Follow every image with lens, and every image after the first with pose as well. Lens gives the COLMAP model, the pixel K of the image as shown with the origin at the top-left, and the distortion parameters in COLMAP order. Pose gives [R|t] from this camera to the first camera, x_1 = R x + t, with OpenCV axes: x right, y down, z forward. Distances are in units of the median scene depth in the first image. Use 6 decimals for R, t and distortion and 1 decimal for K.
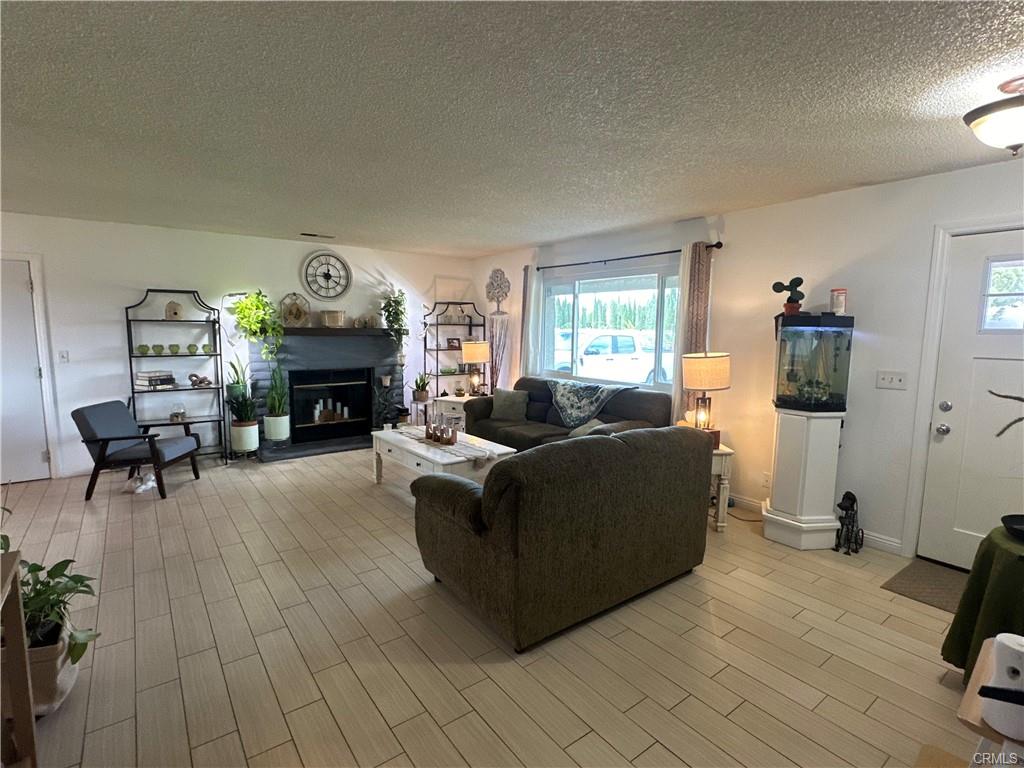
lens RADIAL K [[510.5, 0, 509.1], [0, 510.5, 389.2], [0, 0, 1]] dist [-0.006579, 0.000573]
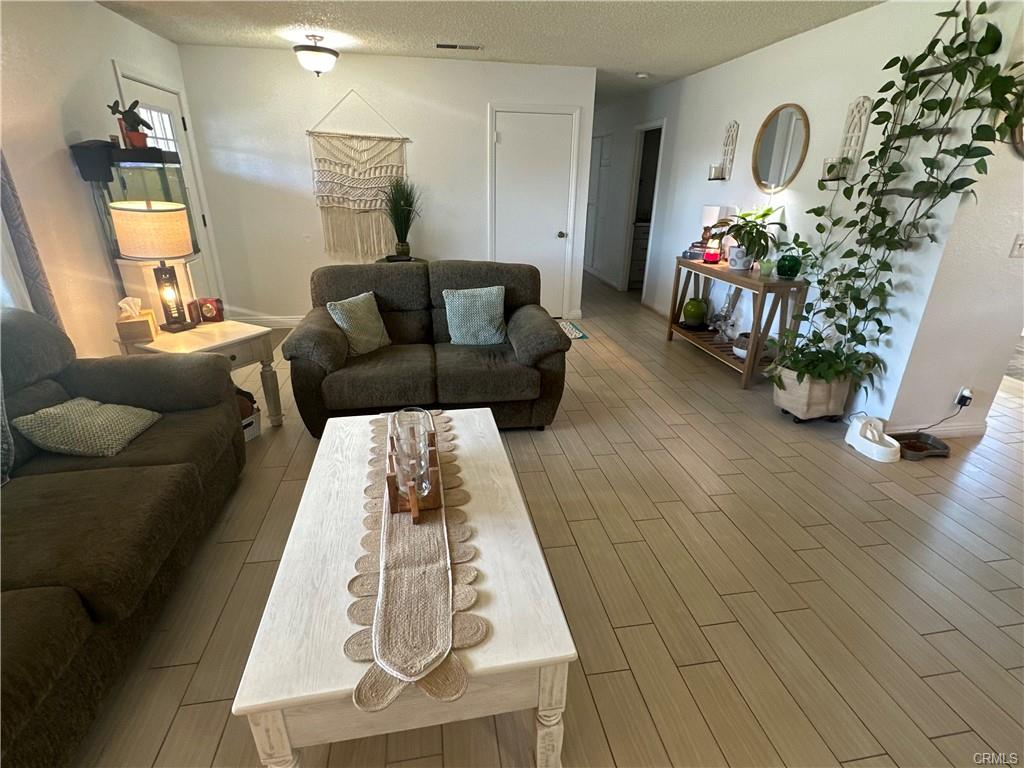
lens RADIAL K [[510.5, 0, 509.1], [0, 510.5, 389.2], [0, 0, 1]] dist [-0.006579, 0.000573]
pose [[-0.890294, -0.199398, 0.409411, -0.249804], [0.028168, 0.873207, 0.486536, -0.111102], [-0.454514, 0.444692, -0.771794, 0.909872]]
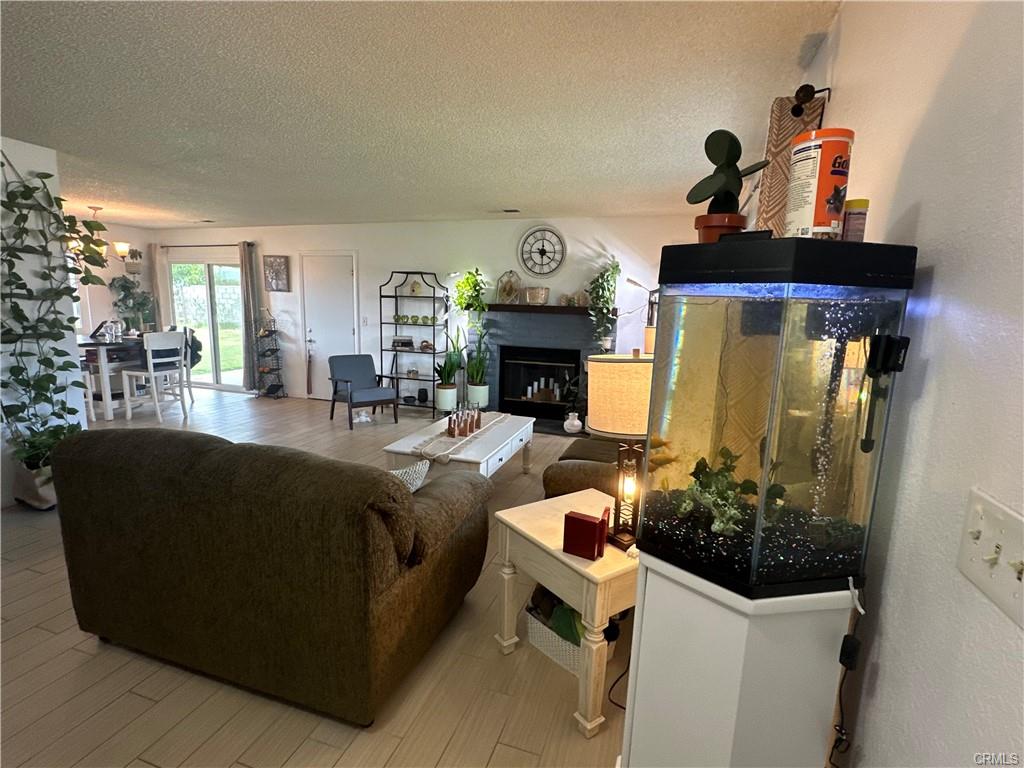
lens RADIAL K [[510.5, 0, 509.1], [0, 510.5, 389.2], [0, 0, 1]] dist [-0.006579, 0.000573]
pose [[0.570355, 0.144936, -0.808510, 0.445914], [-0.121647, 0.988360, 0.091362, -0.044546], [0.812341, 0.046244, 0.581347, 0.402091]]
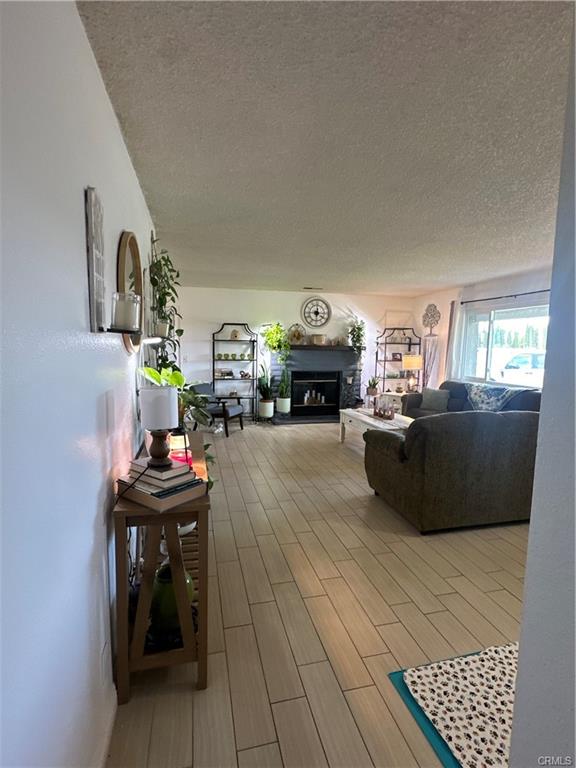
lens RADIAL K [[382.9, 0, 285.4], [0, 382.9, 384.9], [0, 0, 1]] dist [-0.006579, 0.000573]
pose [[0.921433, 0.041105, -0.386357, 0.027403], [-0.050737, 0.998603, -0.014761, 0.027158], [0.385211, 0.033204, 0.922231, -0.141611]]
